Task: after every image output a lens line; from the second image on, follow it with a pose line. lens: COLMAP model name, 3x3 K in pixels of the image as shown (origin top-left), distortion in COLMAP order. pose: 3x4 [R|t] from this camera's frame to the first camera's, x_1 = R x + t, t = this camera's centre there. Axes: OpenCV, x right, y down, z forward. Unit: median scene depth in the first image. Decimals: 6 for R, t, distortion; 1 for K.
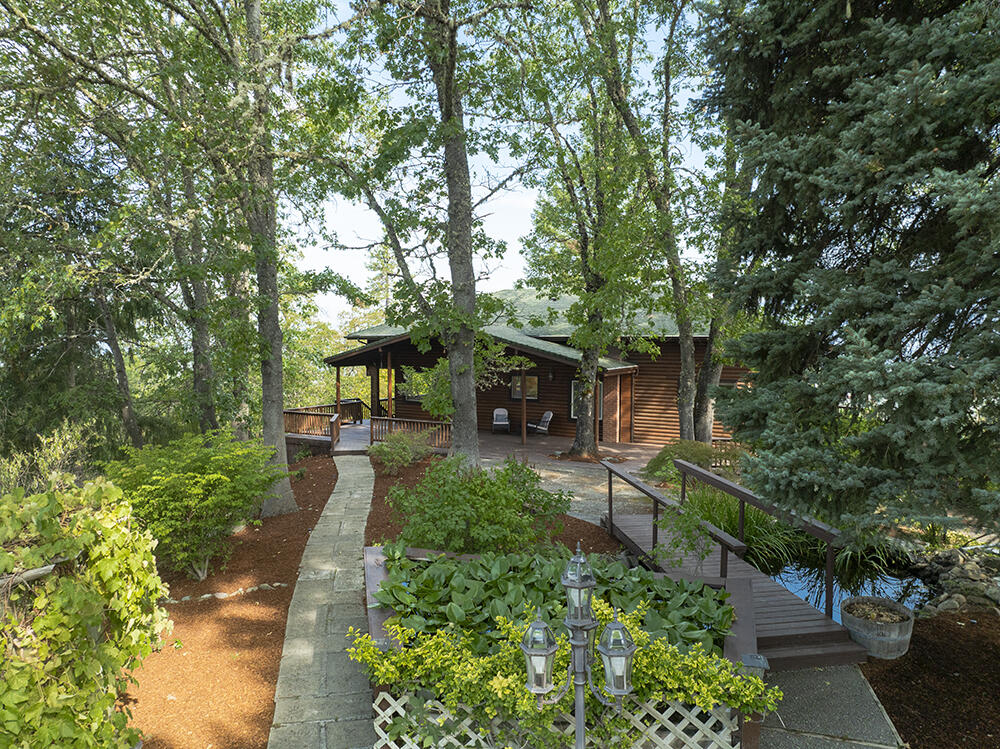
lens RADIAL K [[703.4, 0, 498.8], [0, 703.4, 376.7], [0, 0, 1]] dist [-0.045908, 0.022278]
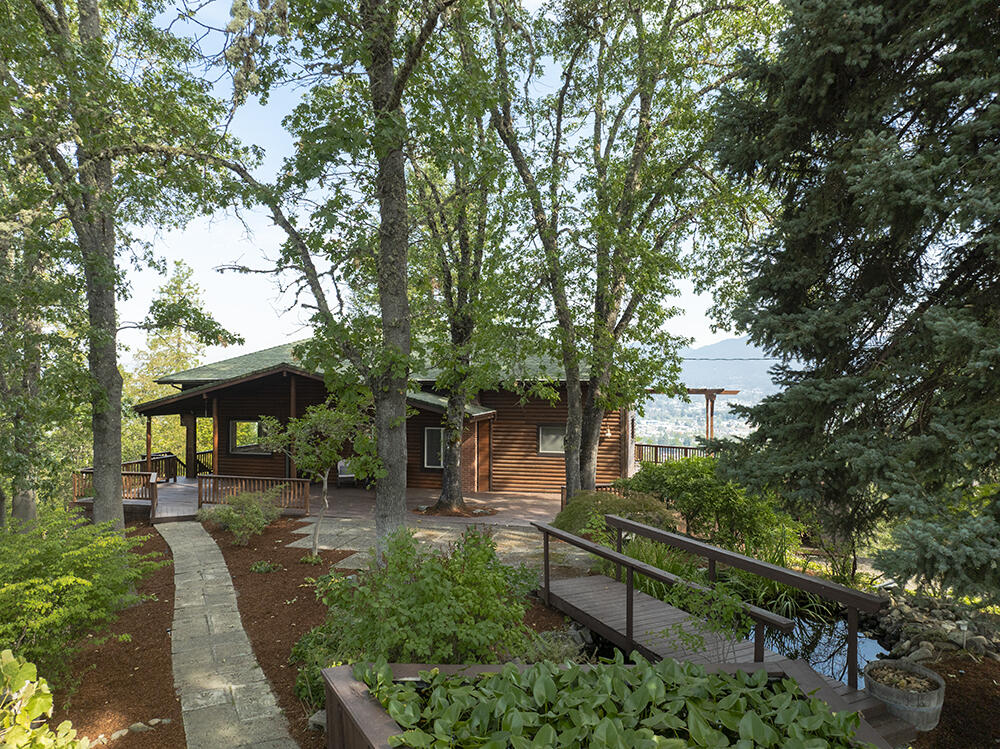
lens RADIAL K [[702.4, 0, 496.7], [0, 702.4, 375.3], [0, 0, 1]] dist [-0.038624, 0.000886]
pose [[0.958915, 0.000430, 0.283694, -0.126950], [0.017403, 0.998026, -0.060336, -0.010291], [-0.283160, 0.062794, 0.957015, 0.130284]]
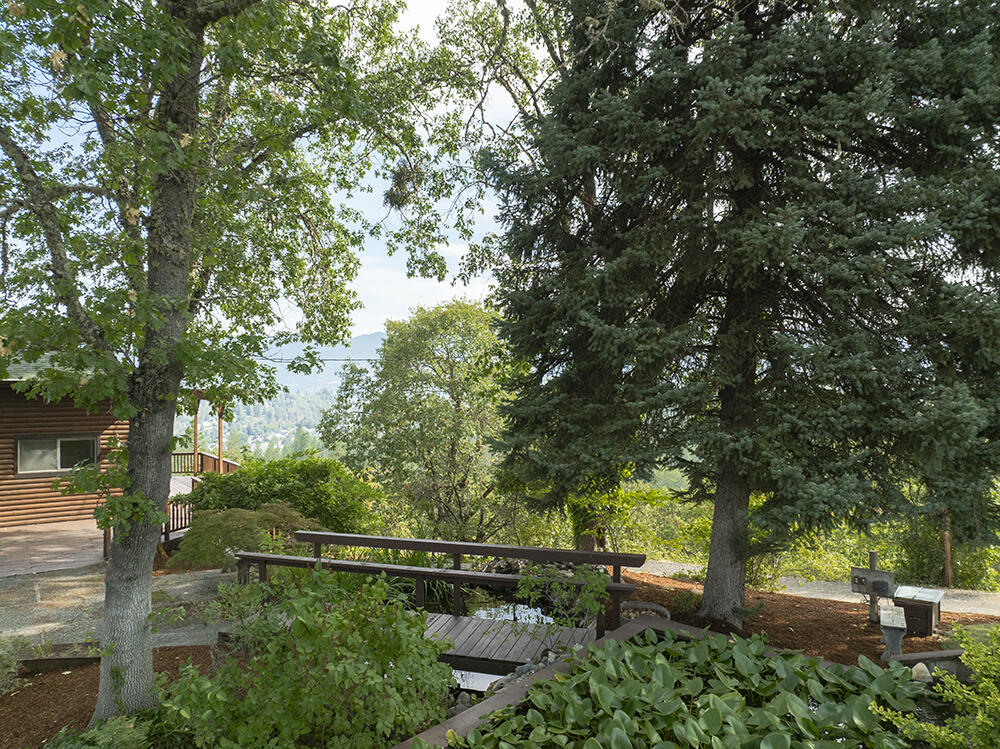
lens RADIAL K [[703.4, 0, 498.8], [0, 703.4, 376.7], [0, 0, 1]] dist [-0.045908, 0.022278]
pose [[0.406583, 0.002029, 0.913612, -0.352813], [0.050193, 0.998438, -0.024555, -0.028573], [-0.912234, 0.055841, 0.405845, 0.375505]]
